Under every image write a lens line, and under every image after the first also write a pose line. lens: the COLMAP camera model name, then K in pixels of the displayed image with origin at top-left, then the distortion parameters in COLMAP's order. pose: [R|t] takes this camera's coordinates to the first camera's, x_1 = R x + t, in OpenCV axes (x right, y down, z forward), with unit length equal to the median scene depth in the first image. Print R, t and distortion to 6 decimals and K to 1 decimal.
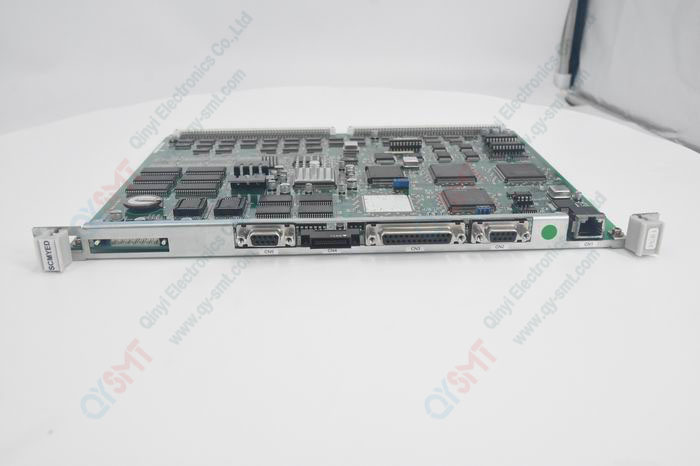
lens RADIAL K [[600.7, 0, 350.0], [0, 600.7, 233.0], [0, 0, 1]] dist [-0.045901, 0.002117]
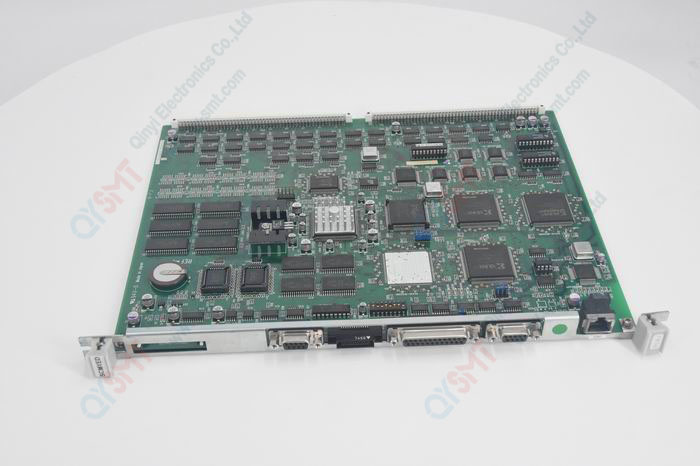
lens RADIAL K [[811.9, 0, 350.0], [0, 811.9, 233.0], [0, 0, 1]] dist [0.063247, 0.016845]
pose [[0.999912, -0.007030, -0.011222, -0.023407], [0.010200, 0.949331, 0.314112, -0.617230], [0.008446, -0.314199, 0.949320, -0.328213]]
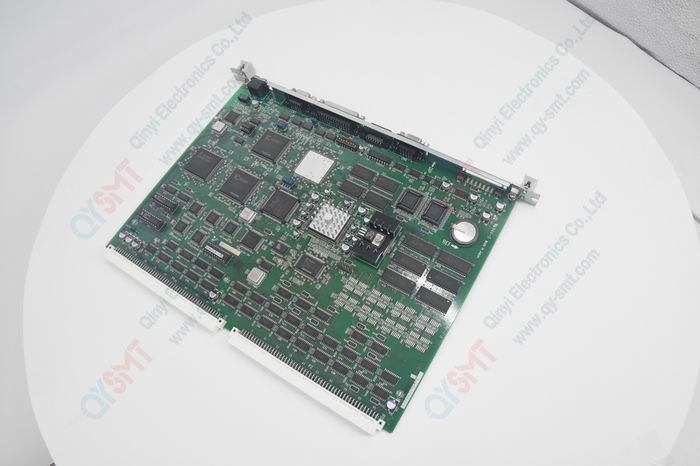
lens RADIAL K [[483.0, 0, 350.0], [0, 483.0, 233.0], [0, 0, 1]] dist [-0.117676, 0.000431]
pose [[-0.822957, -0.458861, 0.334947, -0.558098], [0.339208, 0.076064, 0.937631, -1.292412], [-0.455720, 0.885246, 0.093051, 1.143062]]
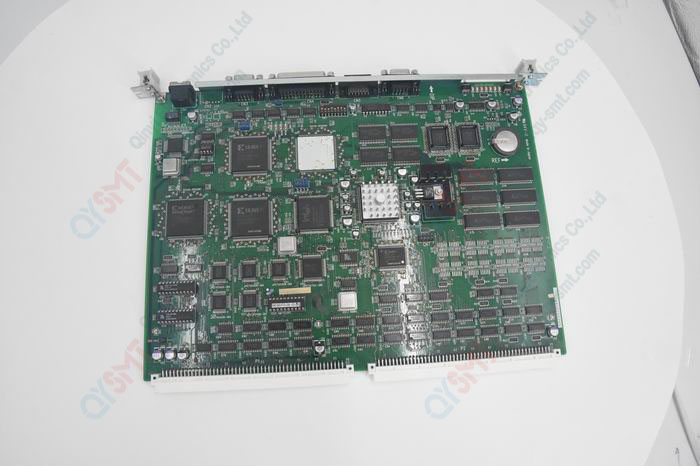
lens RADIAL K [[483.0, 0, 350.0], [0, 483.0, 233.0], [0, 0, 1]] dist [-0.117676, 0.000431]
pose [[-0.999145, 0.010051, -0.040094, 0.038291], [-0.041274, -0.190154, 0.980886, -1.215223], [0.002235, 0.981703, 0.190406, 1.119464]]
